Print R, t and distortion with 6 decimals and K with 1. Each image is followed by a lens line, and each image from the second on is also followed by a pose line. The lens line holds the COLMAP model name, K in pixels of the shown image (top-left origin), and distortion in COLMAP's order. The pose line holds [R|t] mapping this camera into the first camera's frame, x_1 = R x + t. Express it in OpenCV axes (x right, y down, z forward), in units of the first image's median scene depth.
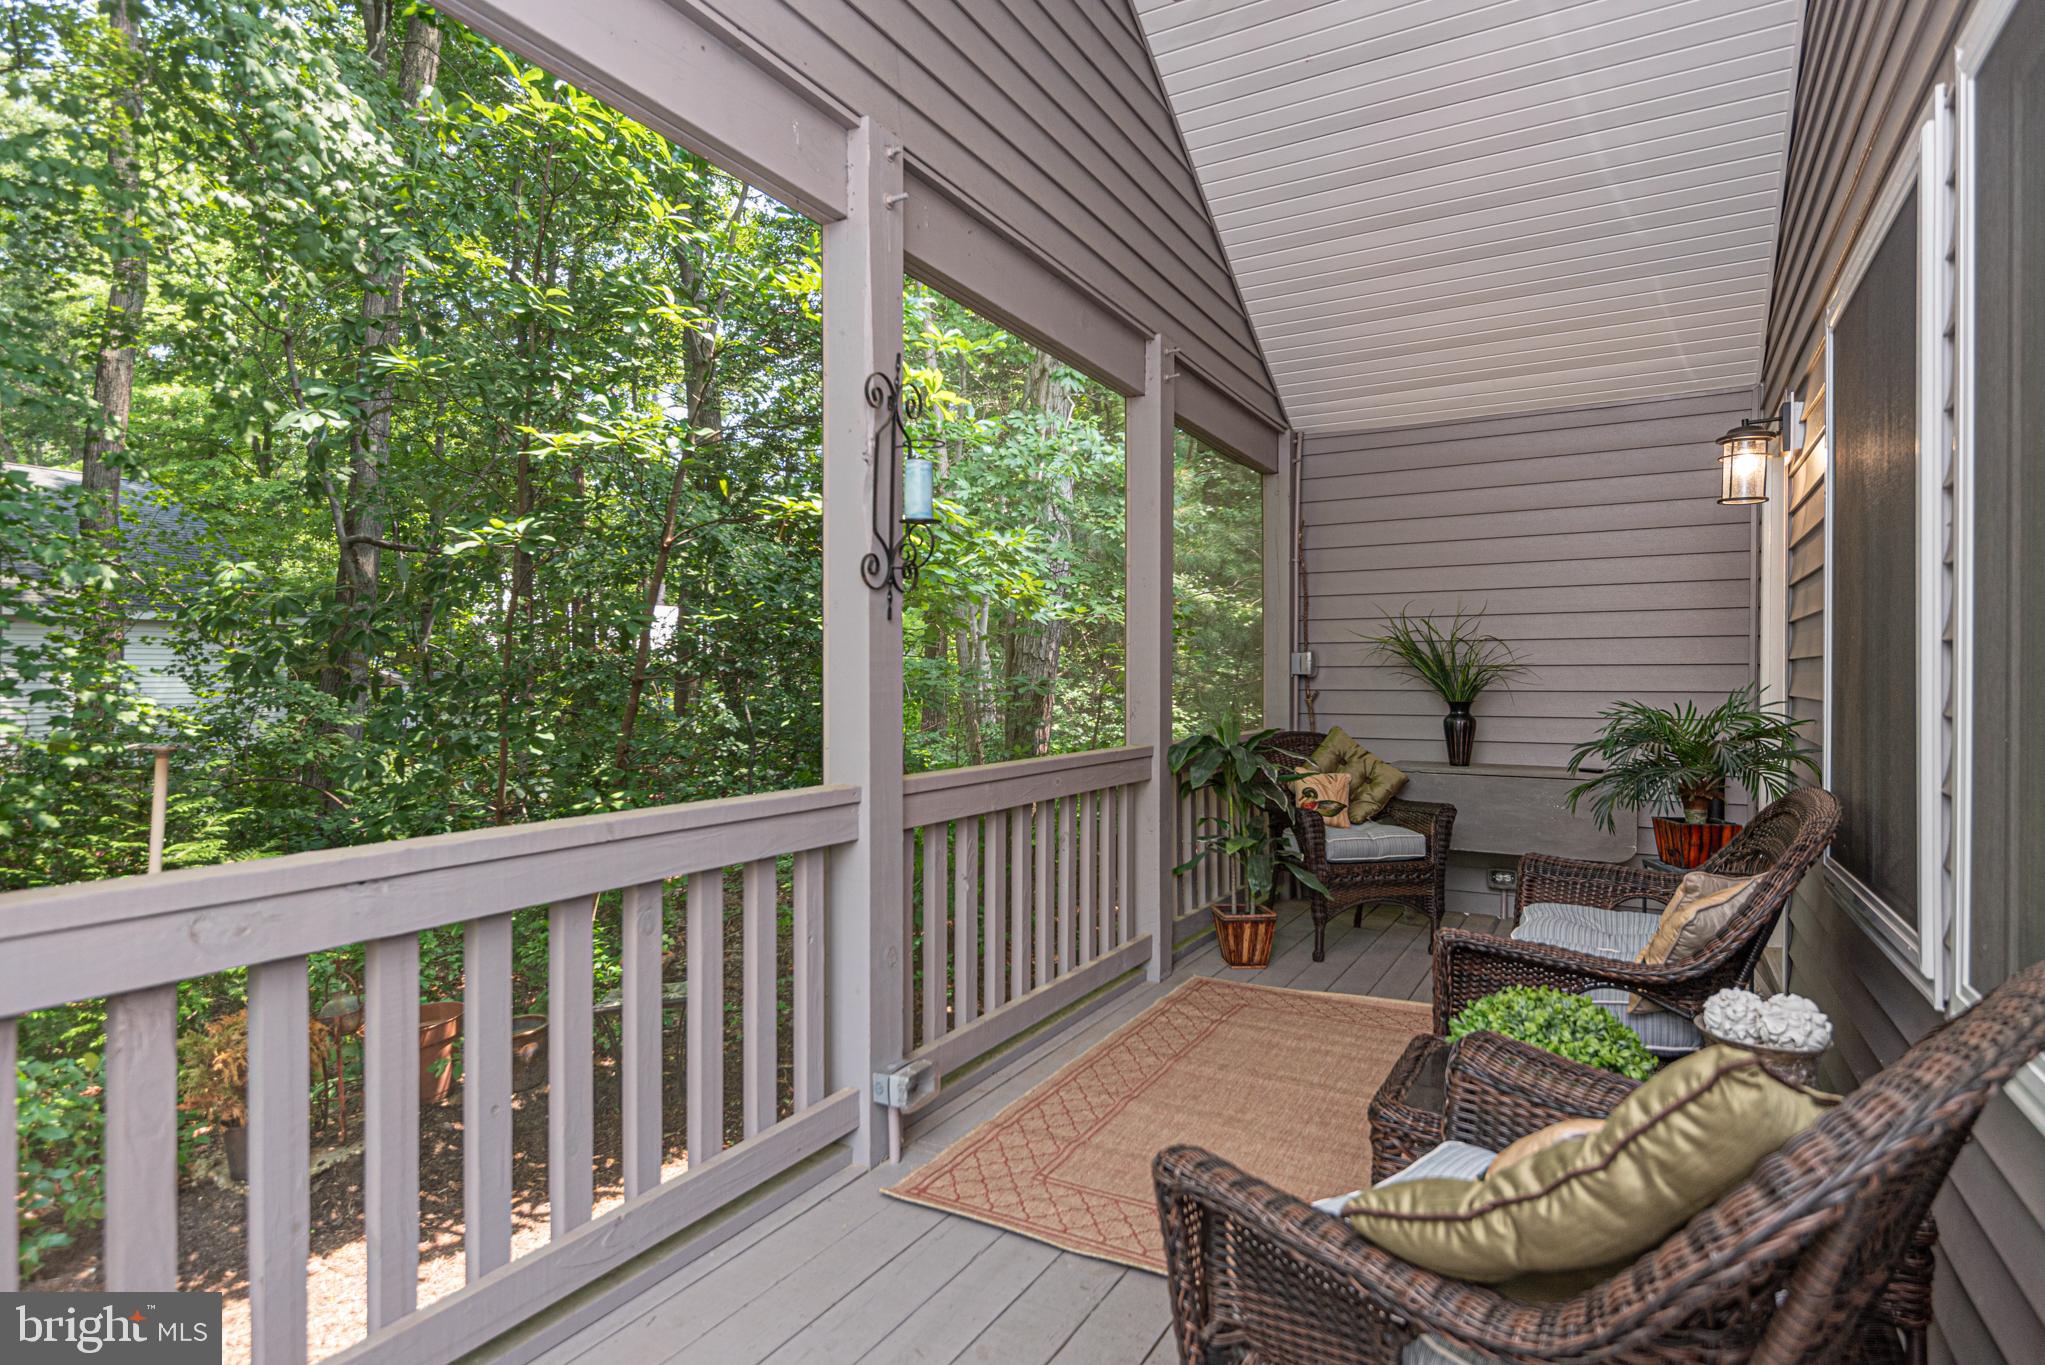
lens RADIAL K [[1096.4, 0, 1009.6], [0, 1096.4, 676.0], [0, 0, 1]] dist [0.033404, 0.000332]
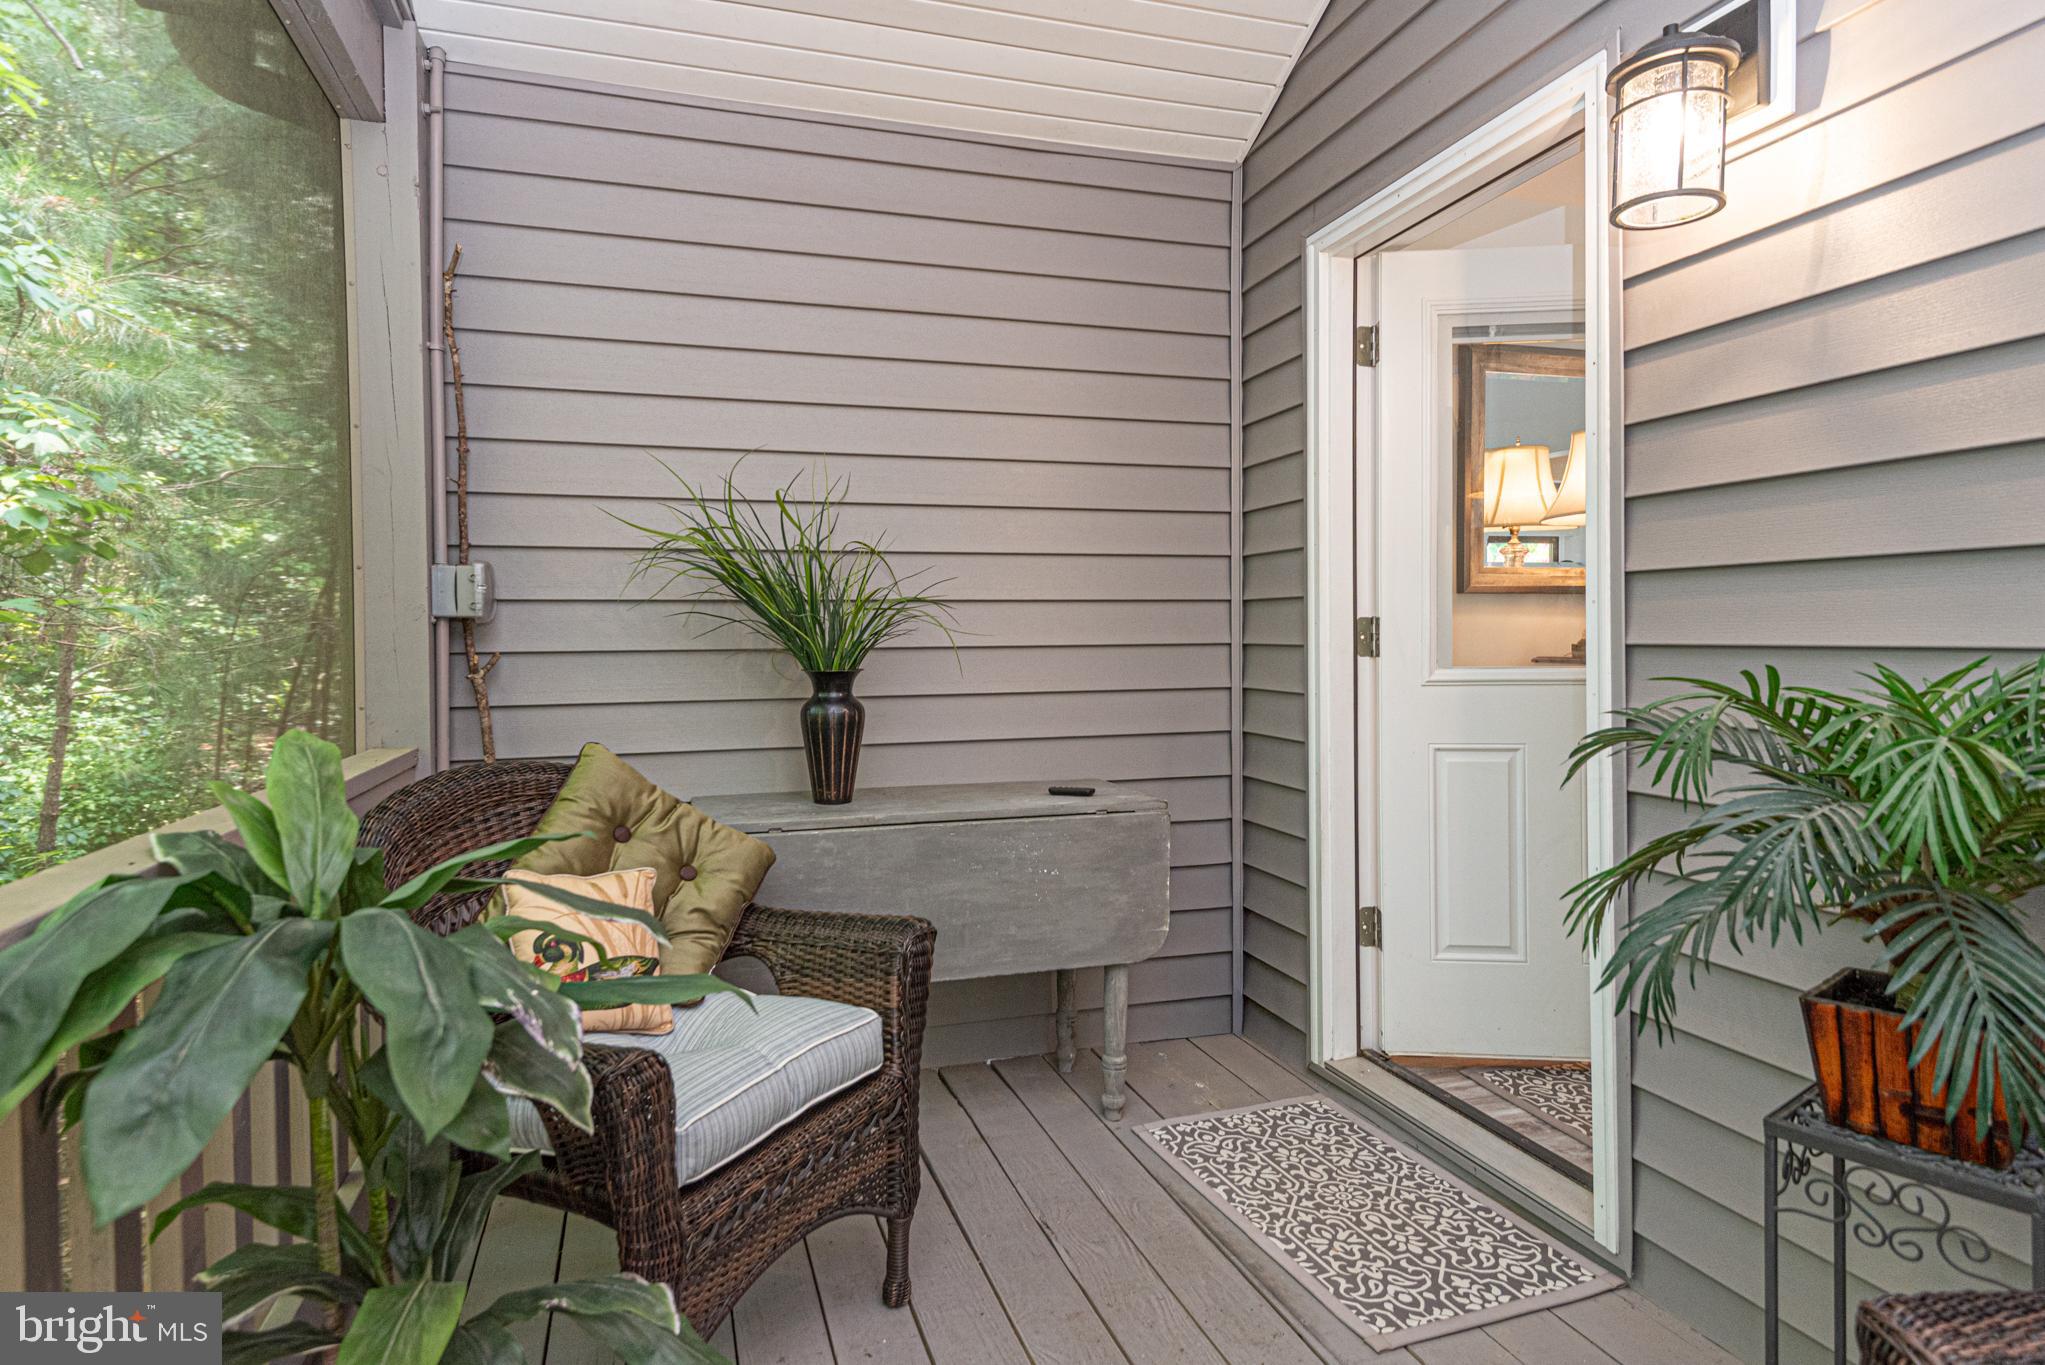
lens RADIAL K [[1109.7, 0, 1015.5], [0, 1109.7, 622.0], [0, 0, 1]] dist [0.119161, 0.000070]
pose [[0.668672, 0.002119, 0.743554, 0.097167], [0.007134, 0.999932, -0.009265, 0.007136], [-0.743523, 0.011500, 0.668611, 0.651680]]
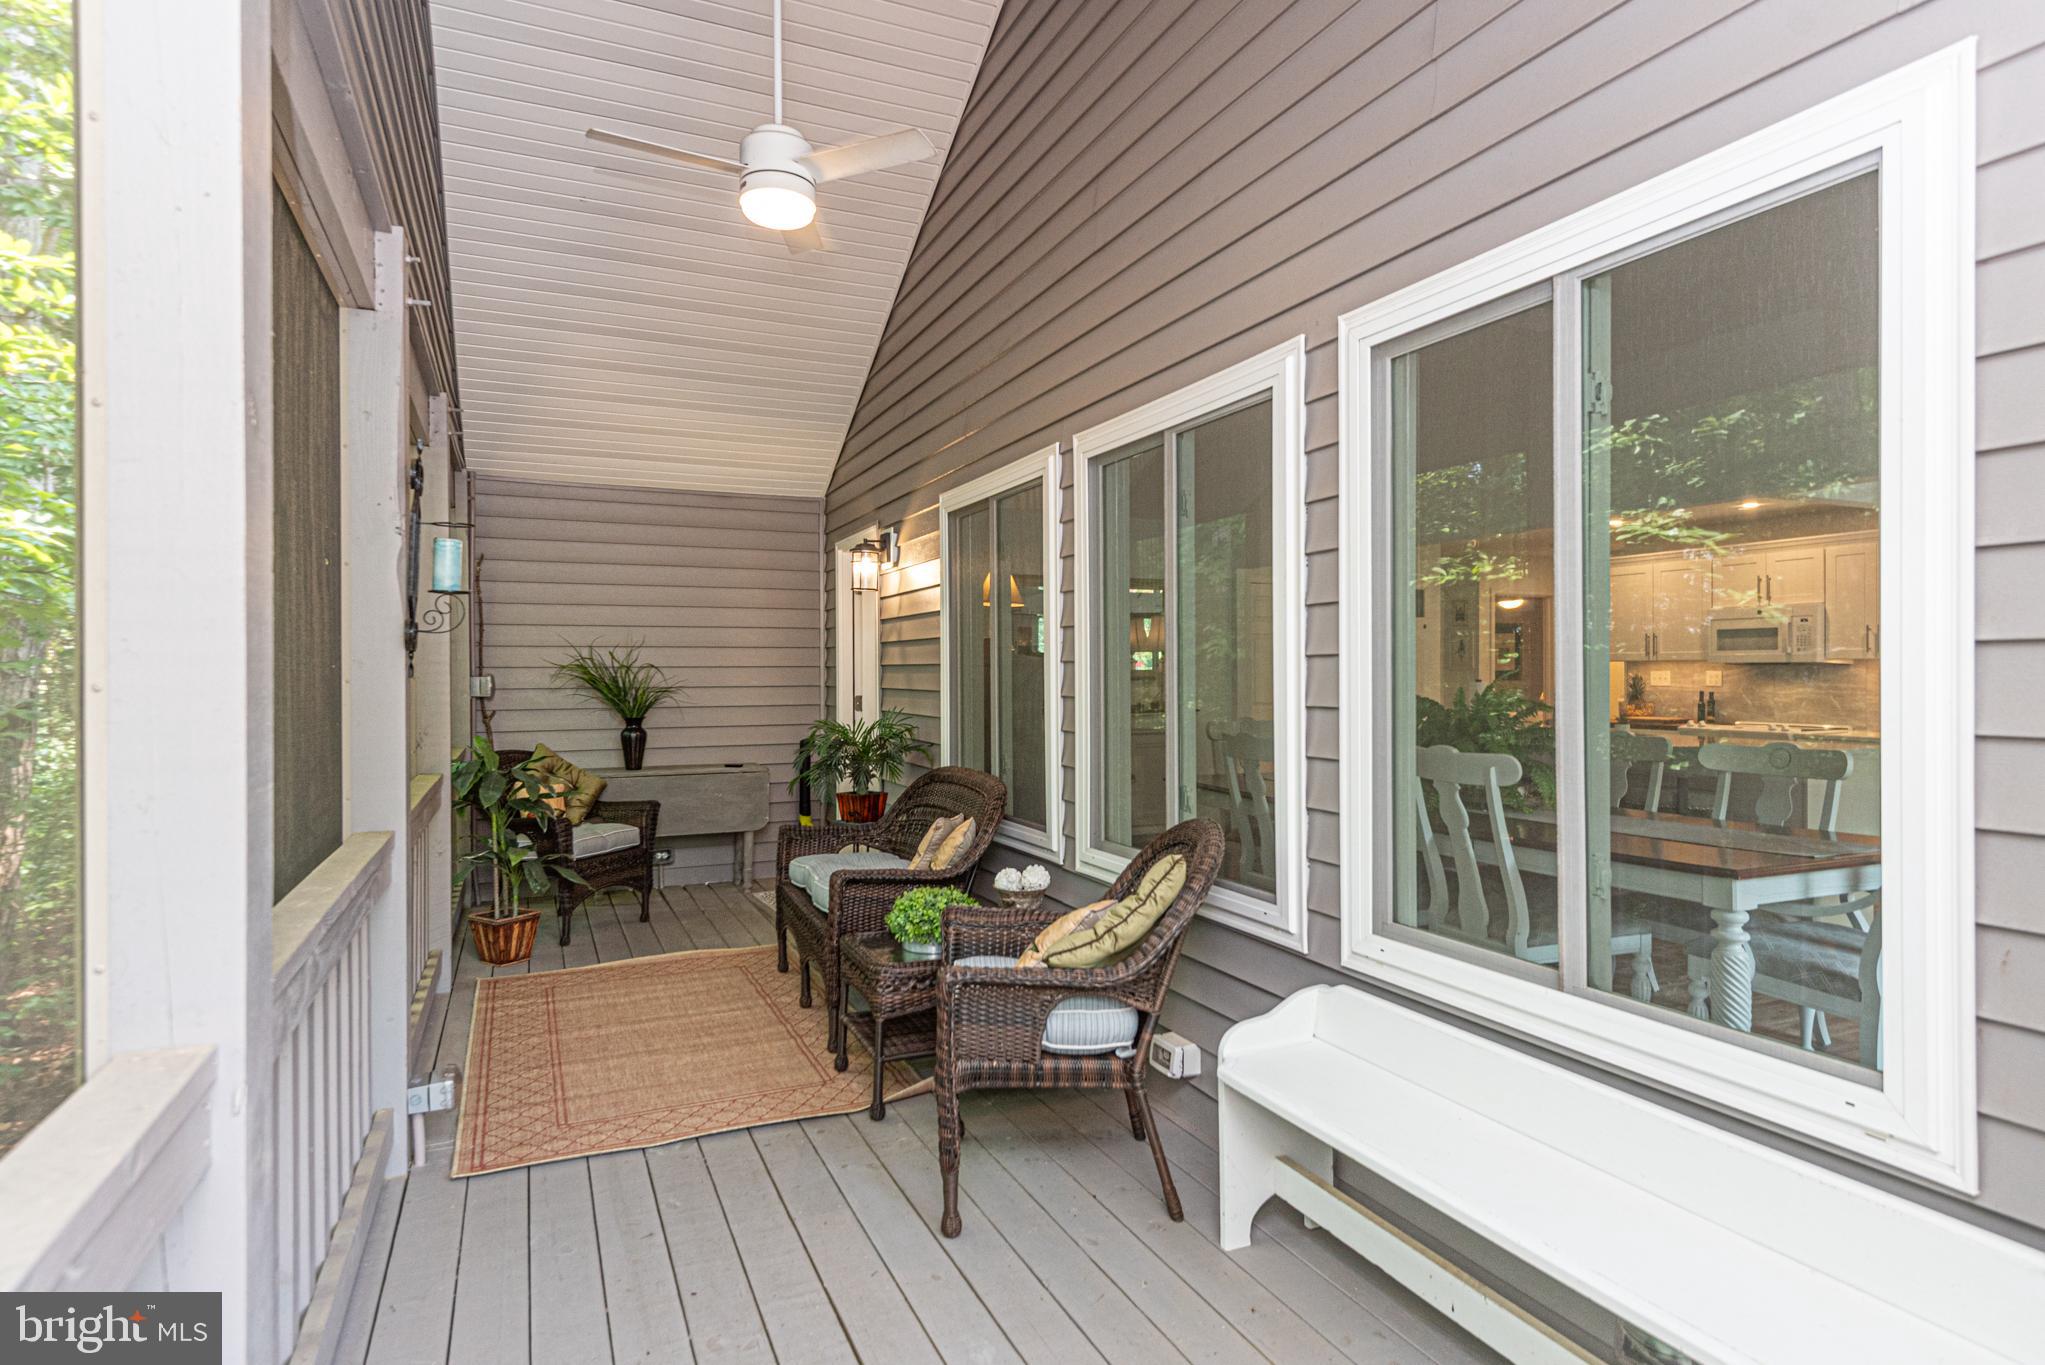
lens RADIAL K [[1096.4, 0, 1009.6], [0, 1096.4, 676.0], [0, 0, 1]] dist [0.033404, 0.000332]
pose [[0.602202, -0.007463, 0.798309, -0.345105], [0.005007, 0.999972, 0.005572, -0.030139], [-0.798328, 0.000642, 0.602222, -0.080691]]
